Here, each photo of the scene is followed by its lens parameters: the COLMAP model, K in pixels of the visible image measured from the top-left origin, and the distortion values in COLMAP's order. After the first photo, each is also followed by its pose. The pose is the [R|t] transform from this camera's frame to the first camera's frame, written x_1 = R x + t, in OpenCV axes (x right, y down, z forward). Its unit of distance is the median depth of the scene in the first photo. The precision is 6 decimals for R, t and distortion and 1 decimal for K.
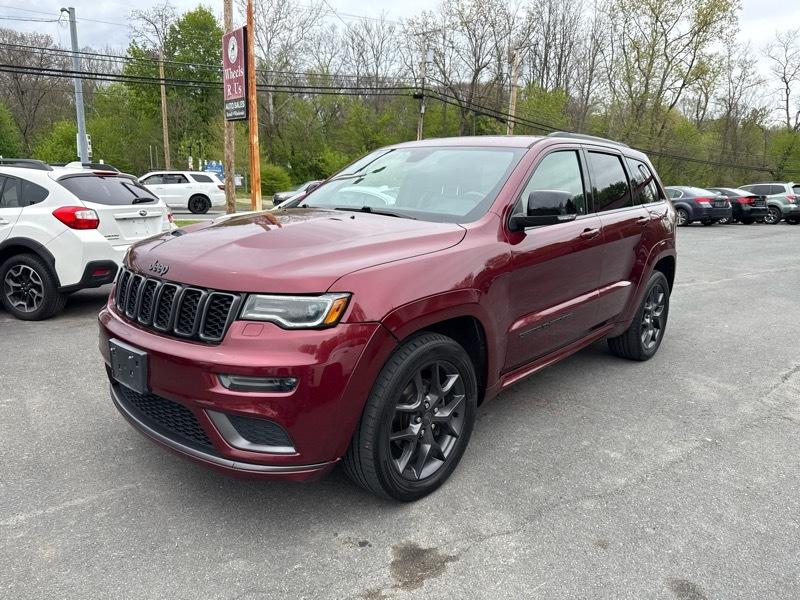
lens RADIAL K [[587.9, 0, 404.5], [0, 587.9, 298.9], [0, 0, 1]] dist [0.013032, -0.022992]
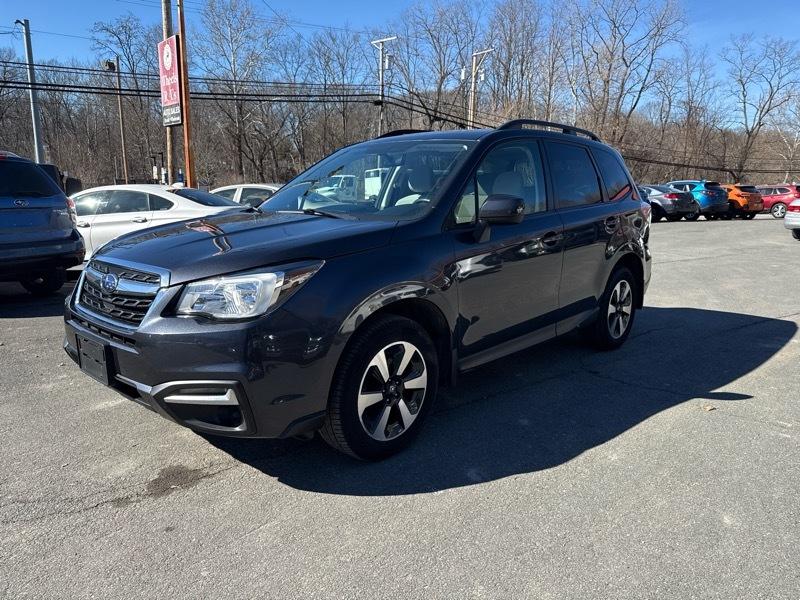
lens RADIAL K [[587.9, 0, 399.1], [0, 587.9, 298.6], [0, 0, 1]] dist [0.013032, -0.022992]
pose [[0.999371, -0.024097, 0.026012, 0.015363], [0.024446, 0.999614, -0.013168, 0.004178], [-0.025684, 0.013796, 0.999575, -0.006080]]
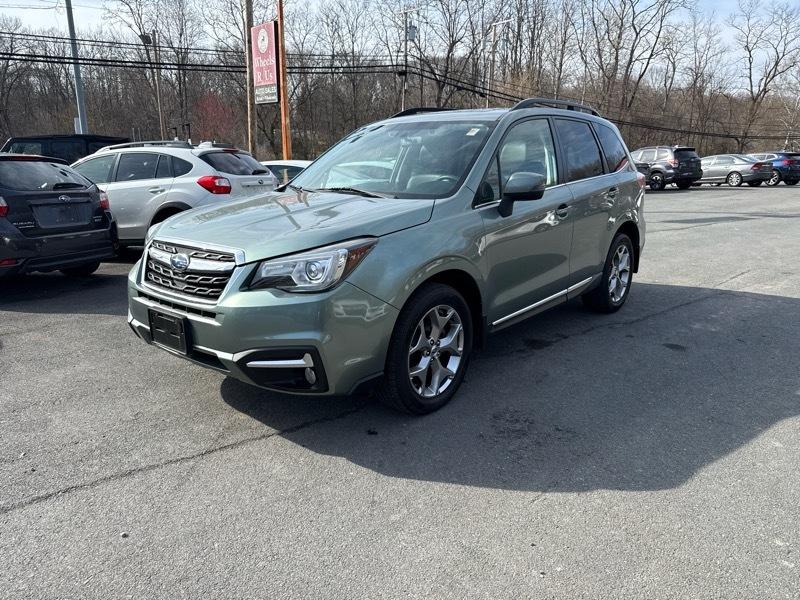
lens RADIAL K [[587.9, 0, 403.4], [0, 587.9, 301.4], [0, 0, 1]] dist [0.013032, -0.022992]
pose [[0.998579, -0.036724, 0.038621, -0.017387], [0.035042, 0.998445, 0.043346, 0.007516], [-0.040153, -0.041931, 0.998313, -0.032665]]
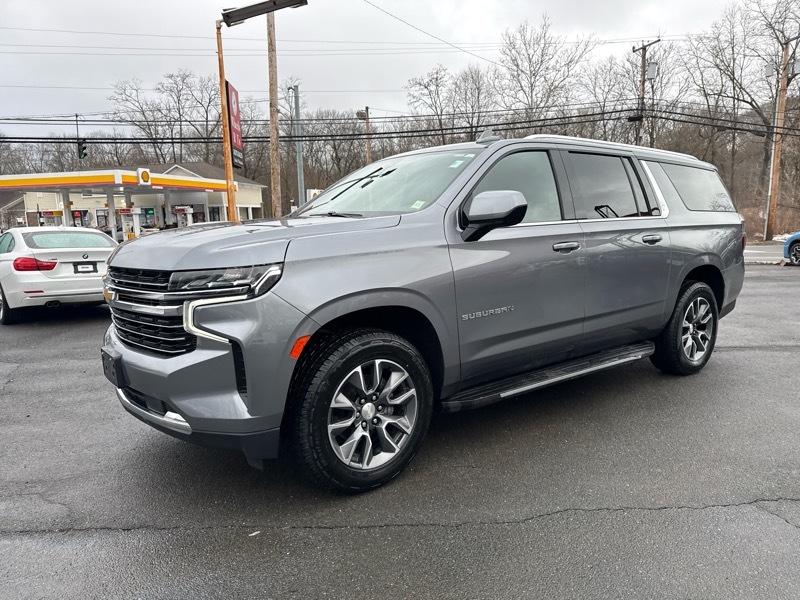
lens RADIAL K [[587.9, 0, 379.5], [0, 587.9, 320.0], [0, 0, 1]] dist [0.013032, -0.022992]
pose [[0.837938, 0.046981, -0.543739, 0.119614], [-0.069995, 0.997311, -0.021697, 0.002865], [0.541258, 0.056239, 0.838974, 0.038468]]
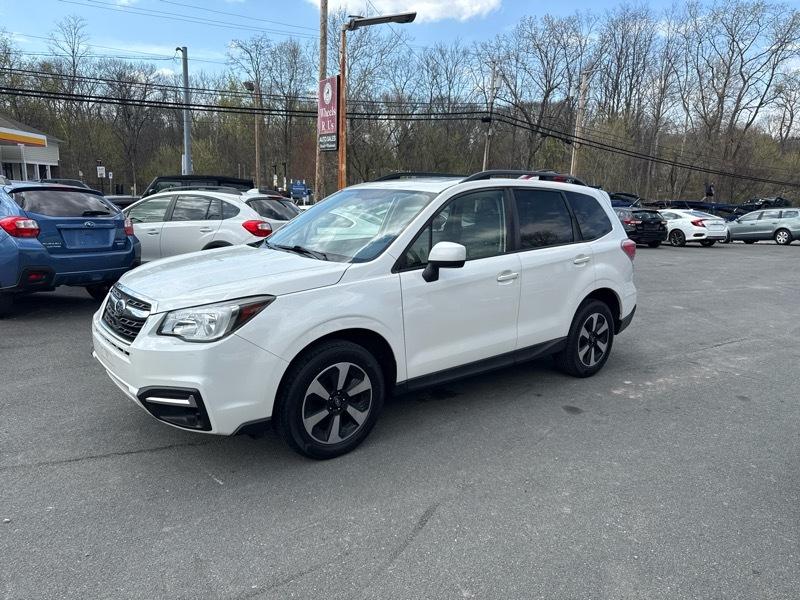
lens RADIAL K [[587.9, 0, 403.1], [0, 587.9, 300.6], [0, 0, 1]] dist [0.013032, -0.022992]
pose [[0.992803, 0.028553, -0.116306, 0.003448], [-0.031297, 0.999271, -0.021843, 0.005253], [0.115598, 0.025326, 0.992973, -0.036712]]
